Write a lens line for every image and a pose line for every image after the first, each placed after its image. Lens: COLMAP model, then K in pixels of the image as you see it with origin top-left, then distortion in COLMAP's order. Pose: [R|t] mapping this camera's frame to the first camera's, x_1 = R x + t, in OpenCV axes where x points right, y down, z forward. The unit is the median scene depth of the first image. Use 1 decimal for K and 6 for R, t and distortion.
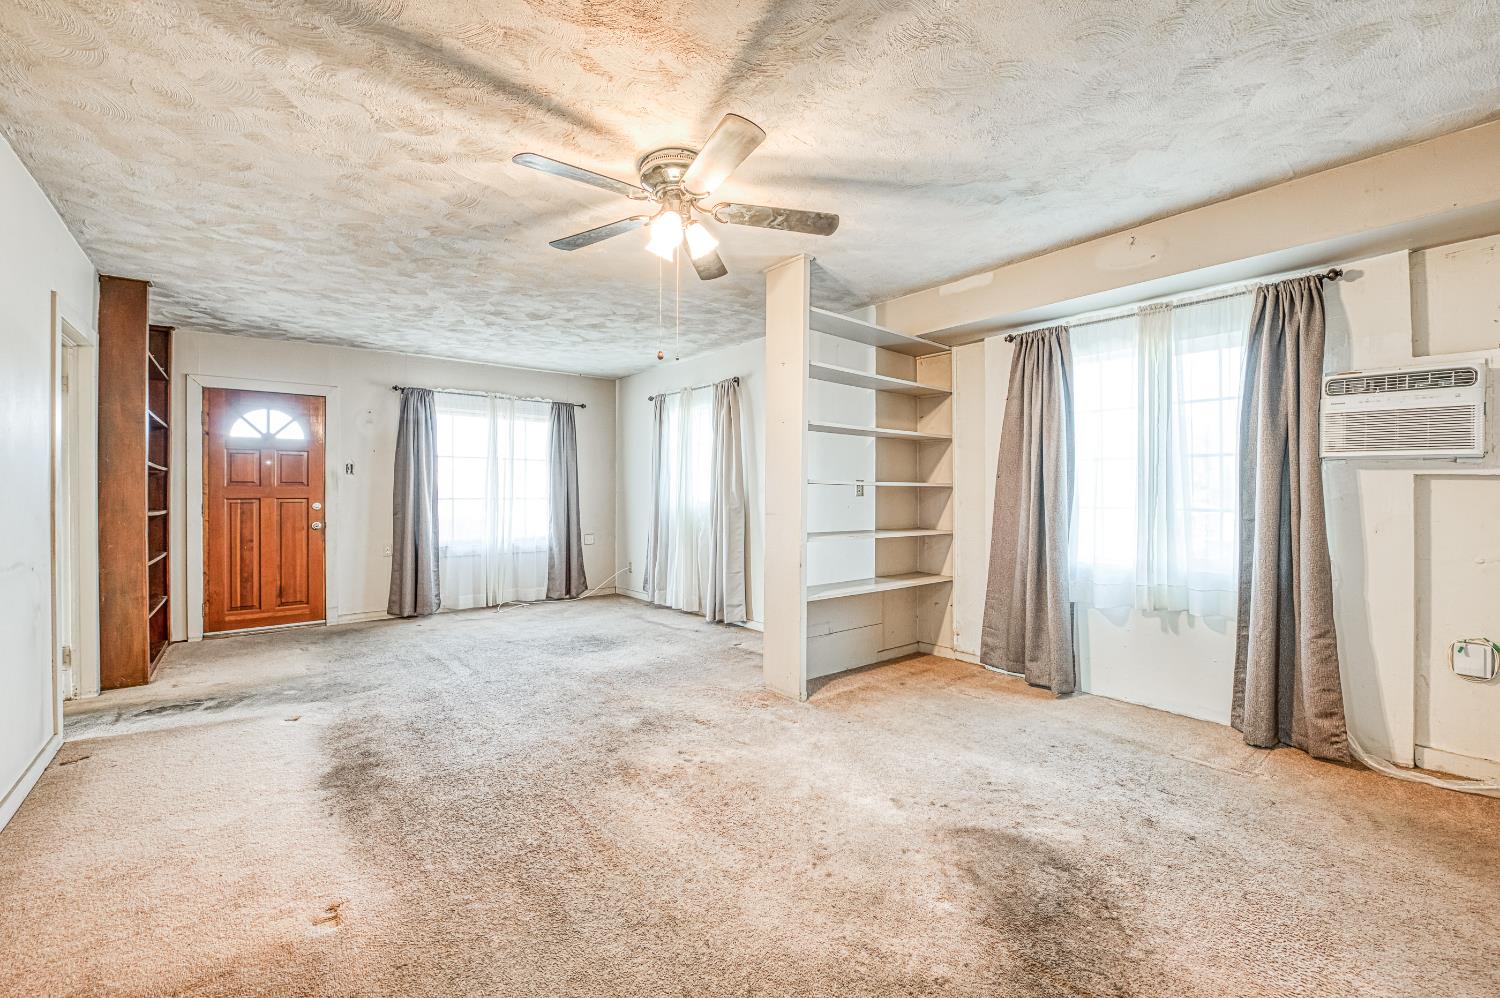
lens RADIAL K [[600.7, 0, 749.0], [0, 600.7, 493.5], [0, 0, 1]] dist [-0.011345, -0.001911]
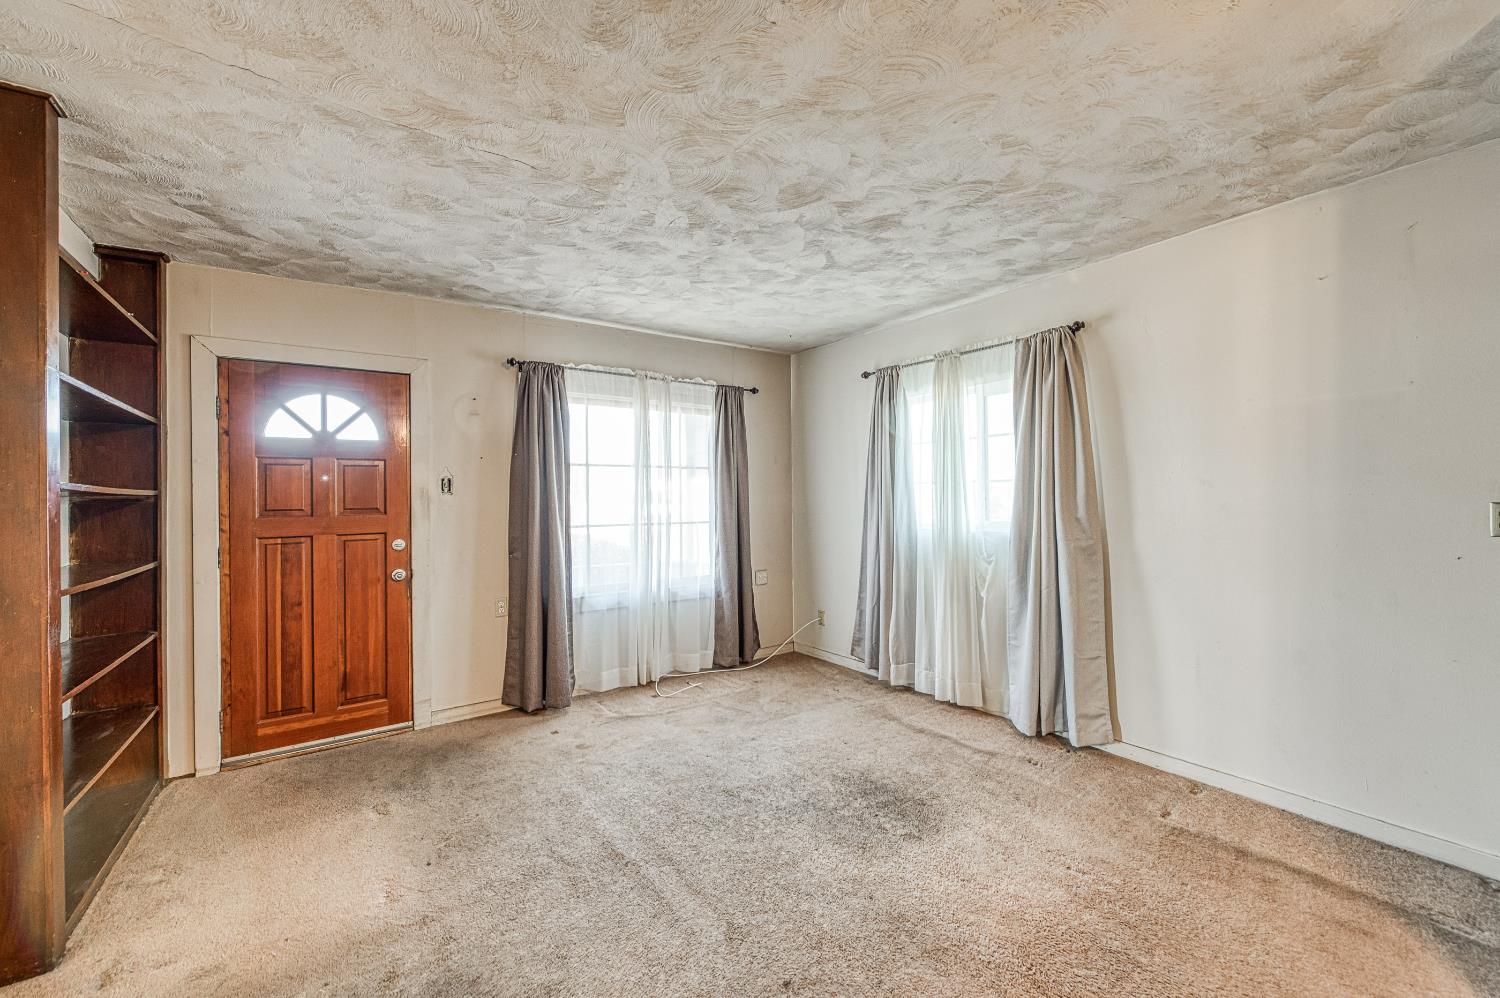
lens RADIAL K [[578.5, 0, 742.3], [0, 578.5, 494.0], [0, 0, 1]] dist [0.001853, -0.000649]
pose [[0.996505, -0.011405, -0.082753, -0.312548], [0.011045, 0.999927, -0.004813, -0.027424], [0.082802, 0.003882, 0.996558, 0.421594]]
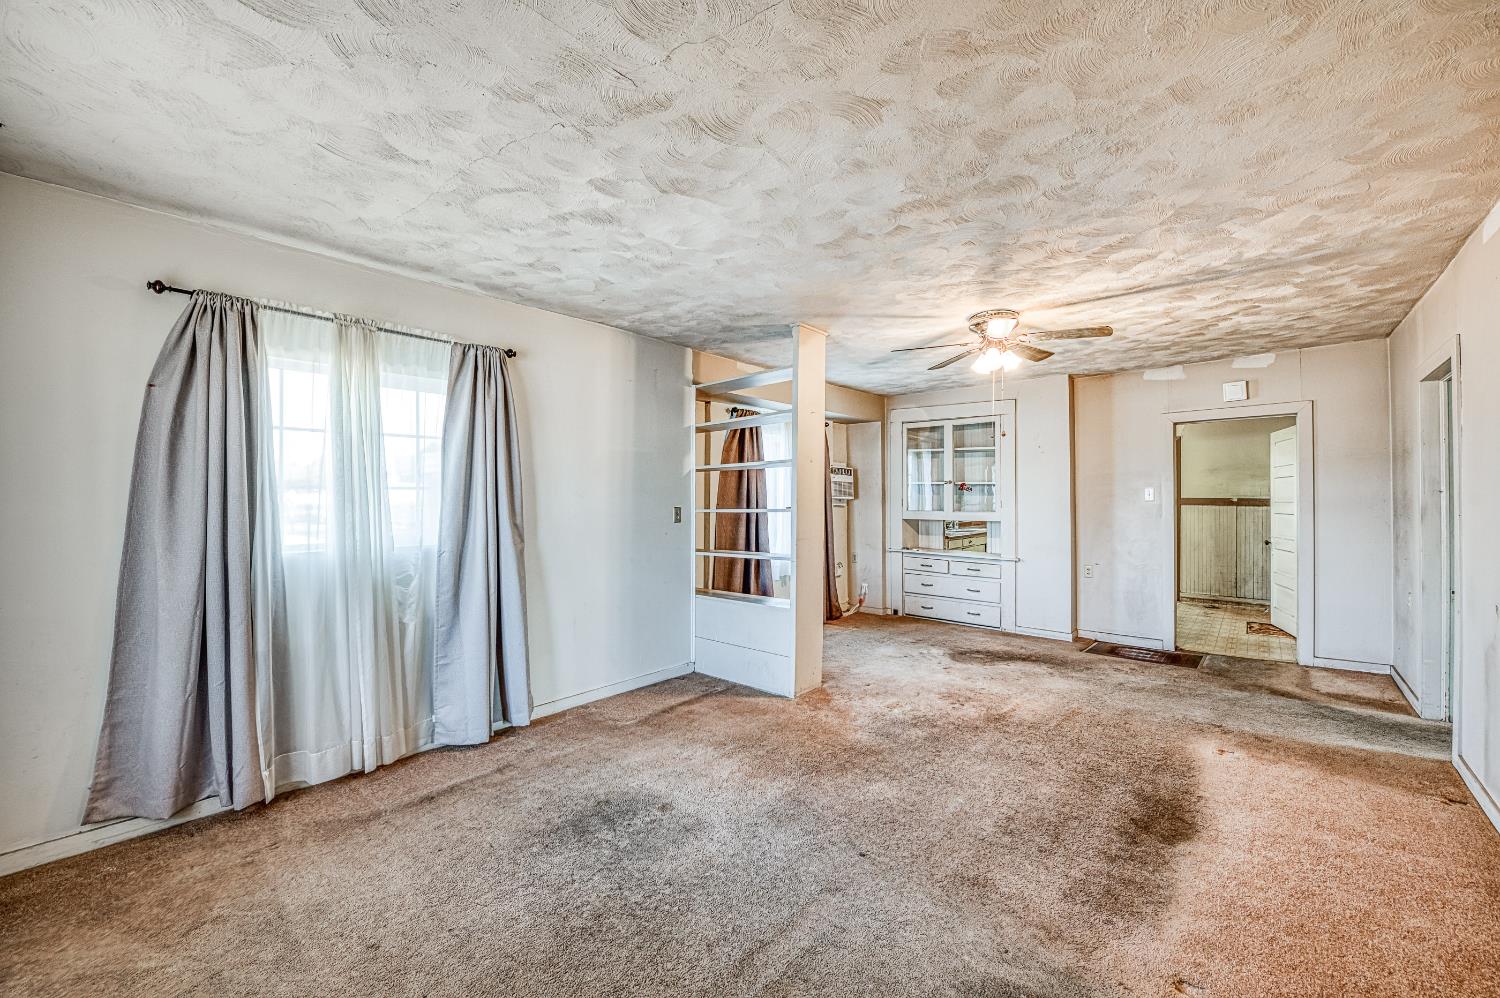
lens RADIAL K [[600.7, 0, 744.6], [0, 600.7, 493.2], [0, 0, 1]] dist [-0.011345, -0.001911]
pose [[-0.155454, 0.009152, 0.987801, -0.729082], [0.005064, 0.999951, -0.008468, -0.030174], [-0.987830, 0.003686, -0.155493, 0.871838]]
